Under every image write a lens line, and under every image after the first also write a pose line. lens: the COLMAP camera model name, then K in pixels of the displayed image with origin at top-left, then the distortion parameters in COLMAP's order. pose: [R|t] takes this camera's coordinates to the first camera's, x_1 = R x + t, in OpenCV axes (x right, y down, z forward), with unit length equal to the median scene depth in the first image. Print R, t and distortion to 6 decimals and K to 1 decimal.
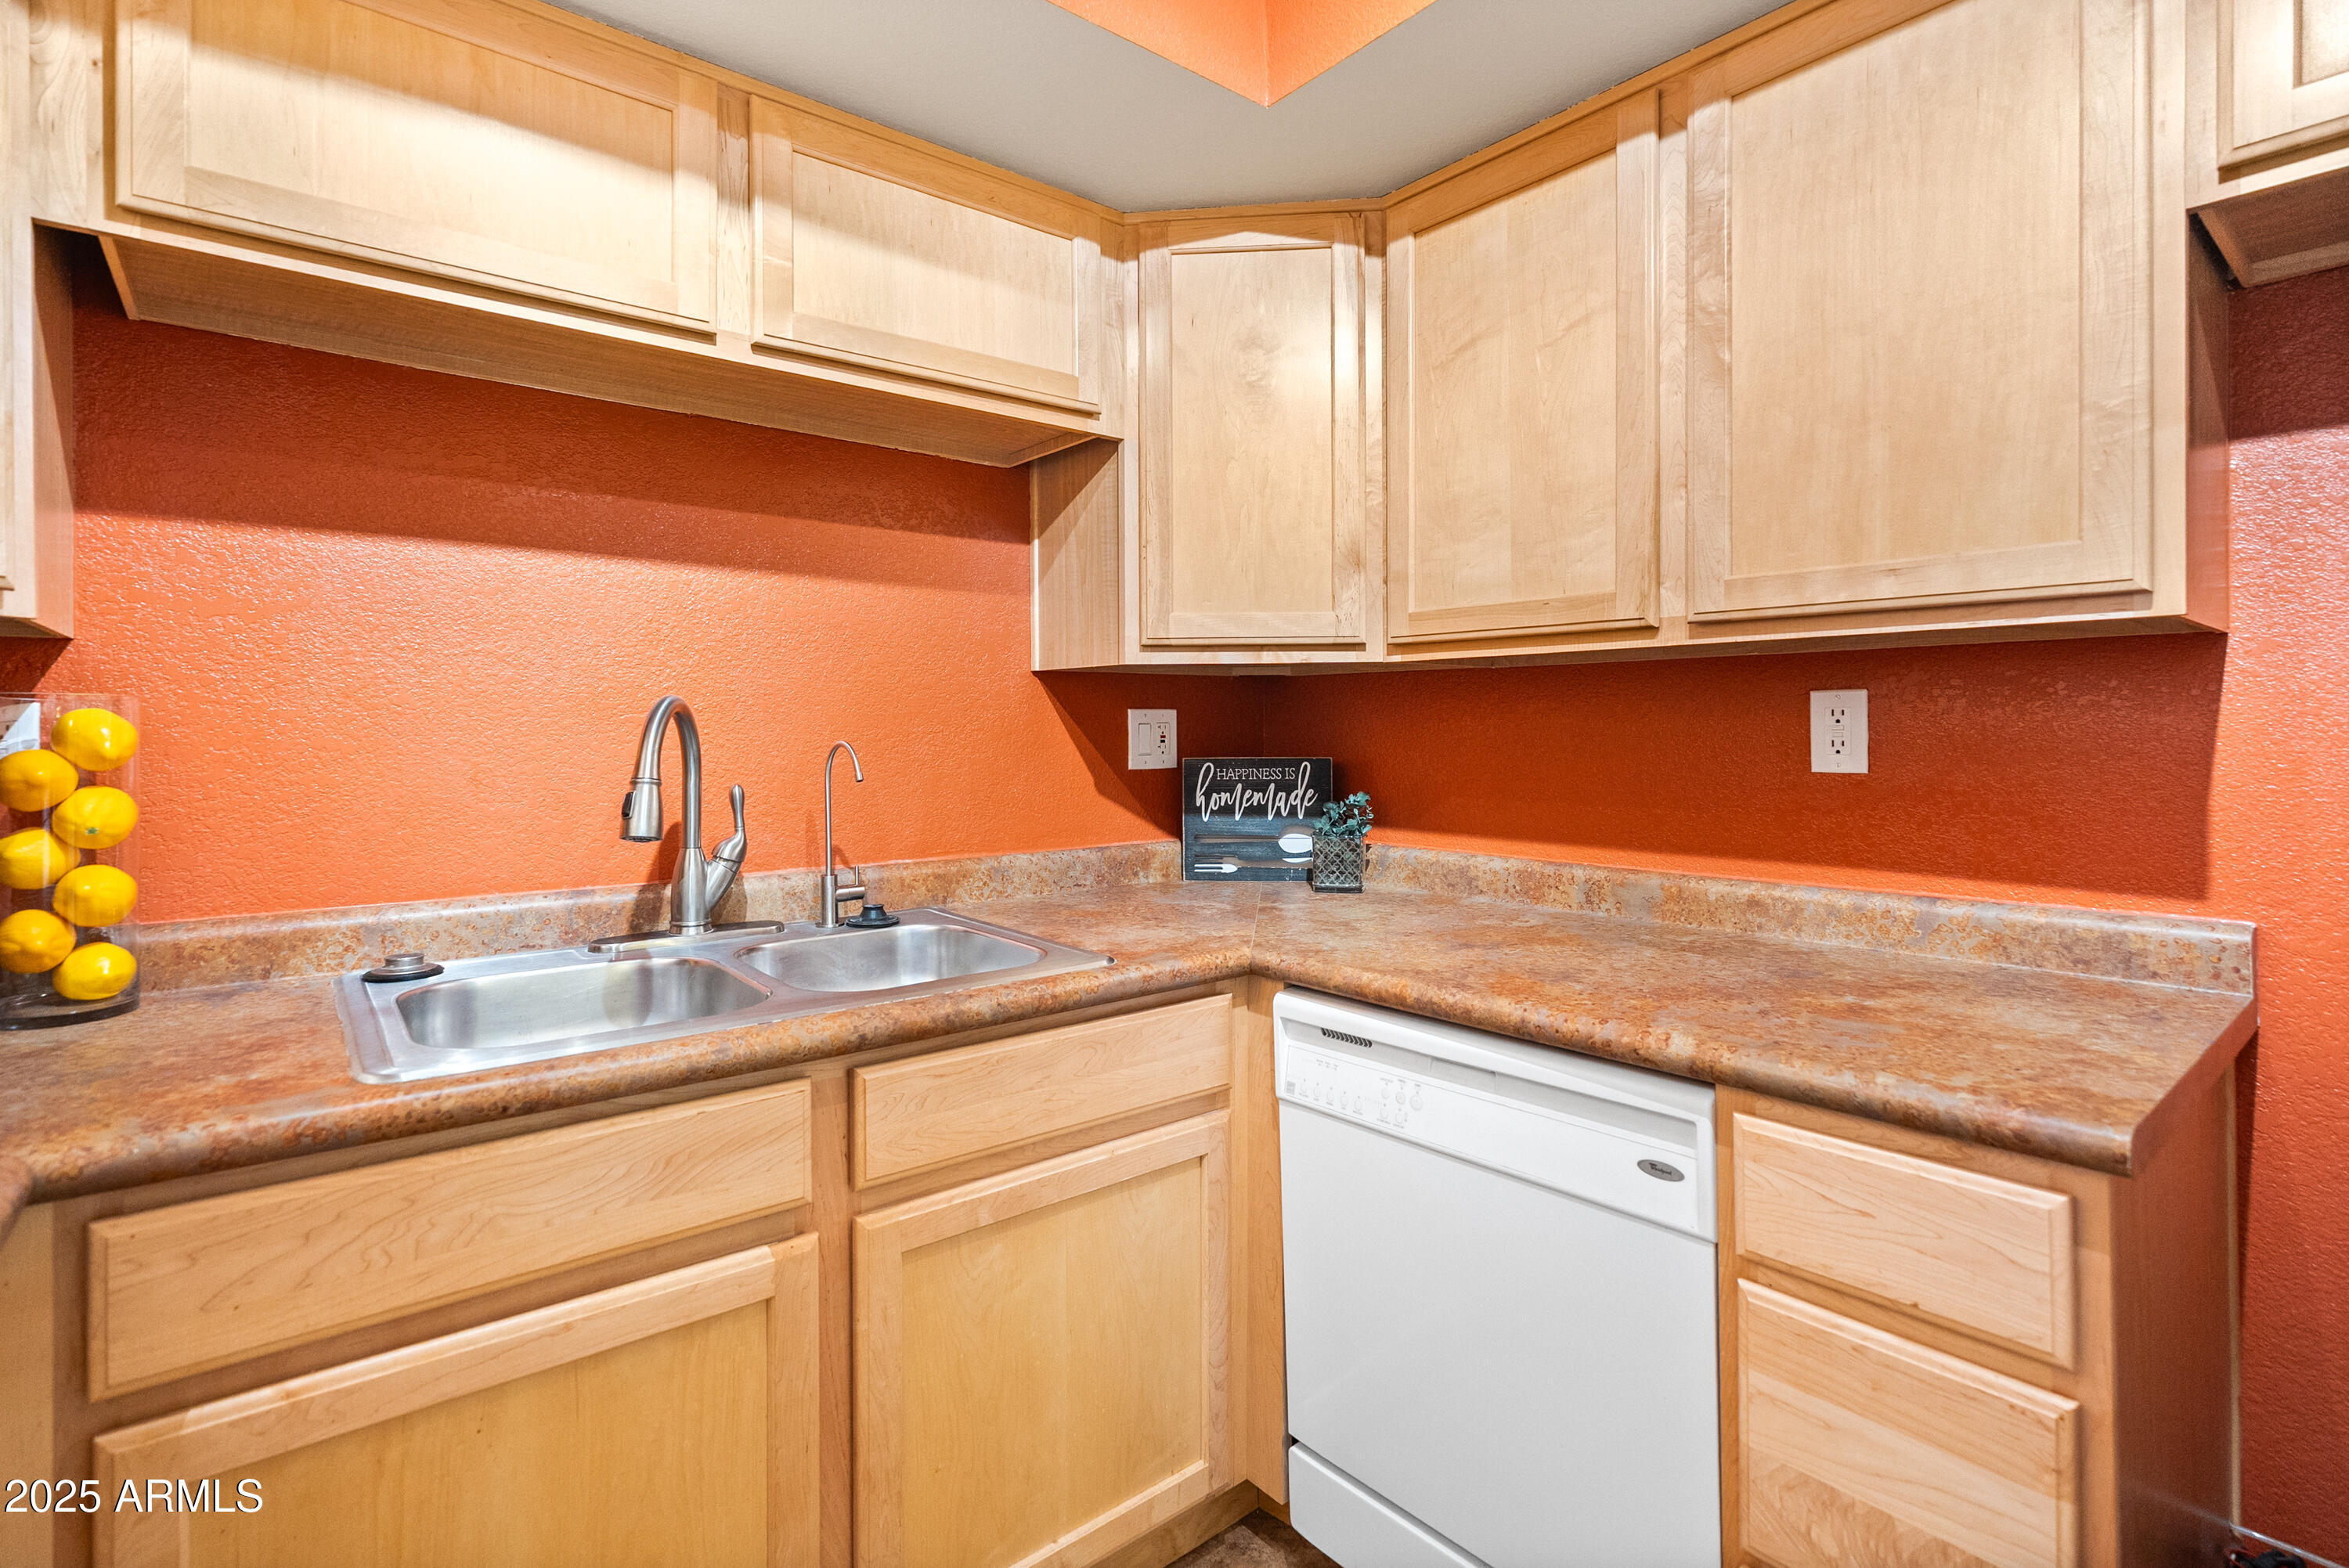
lens RADIAL K [[1095.5, 0, 1173.0], [0, 1095.5, 722.8], [0, 0, 1]] dist [-0.003837, -0.000047]
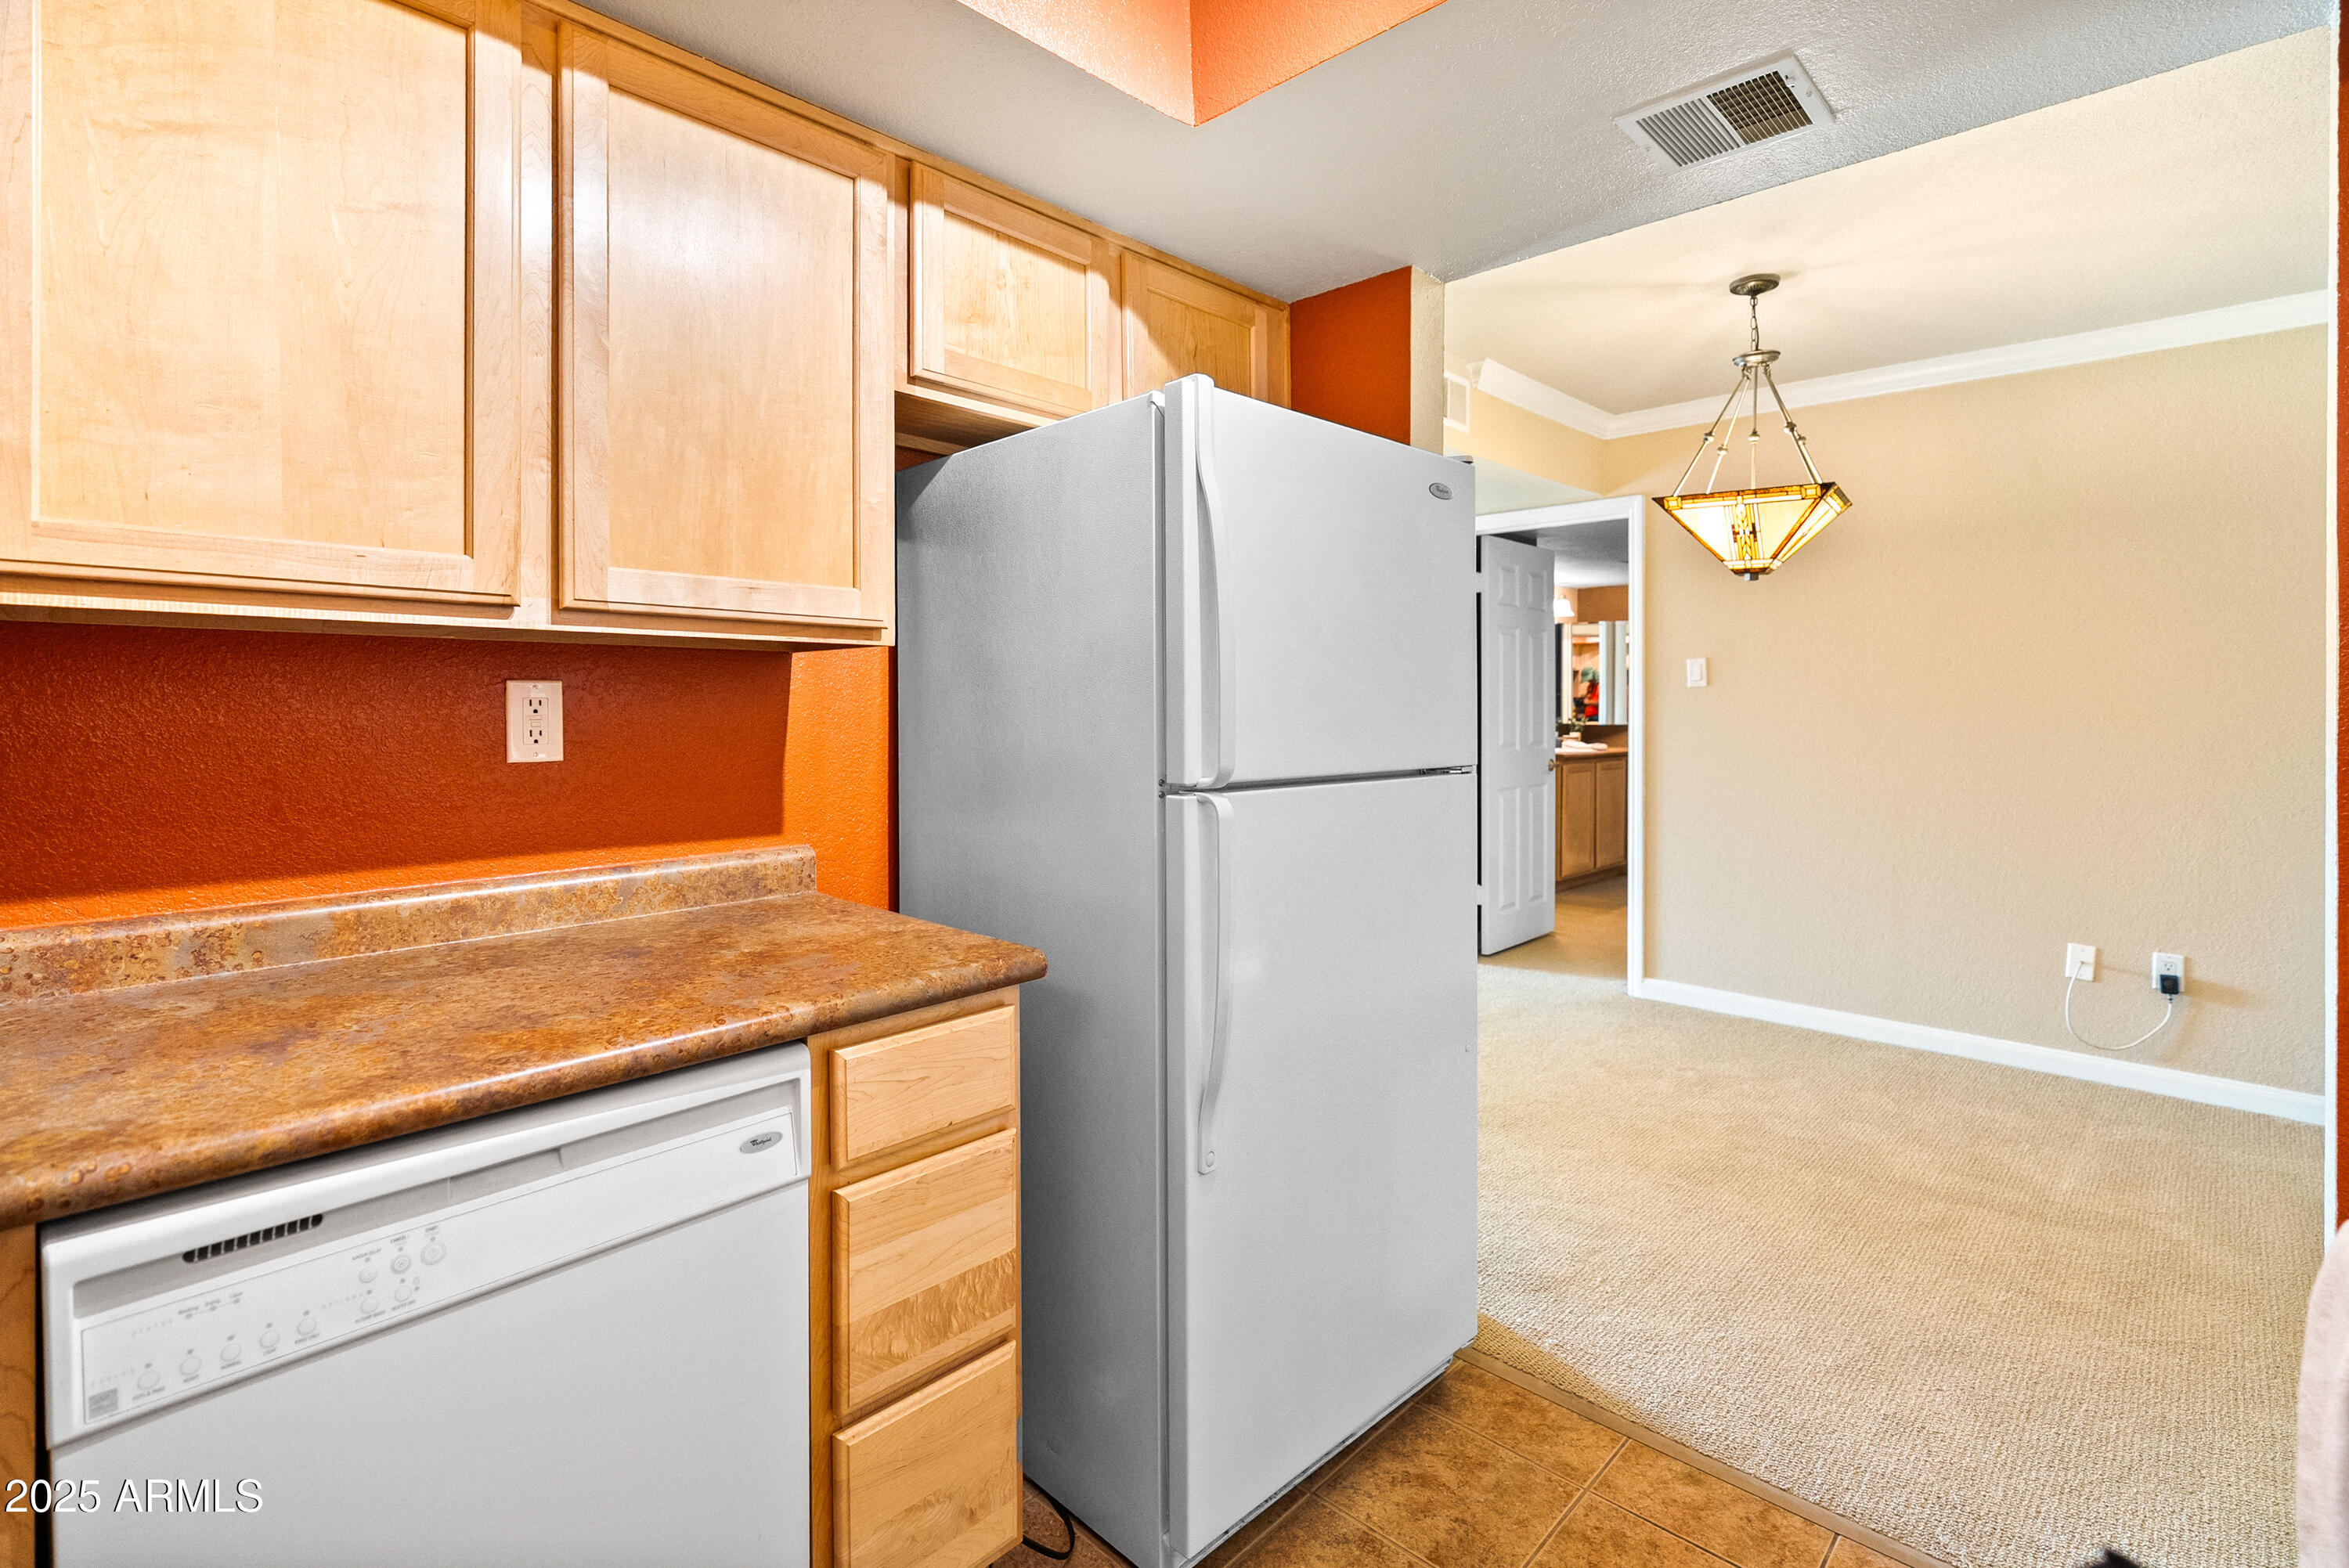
lens RADIAL K [[1094.7, 0, 1163.3], [0, 1094.7, 710.3], [0, 0, 1]] dist [-0.000999, 0.000364]
pose [[-0.113544, -0.002549, 0.993530, -0.470966], [-0.006821, 0.999975, 0.001786, -0.008277], [-0.993510, -0.006574, -0.113558, 0.538927]]
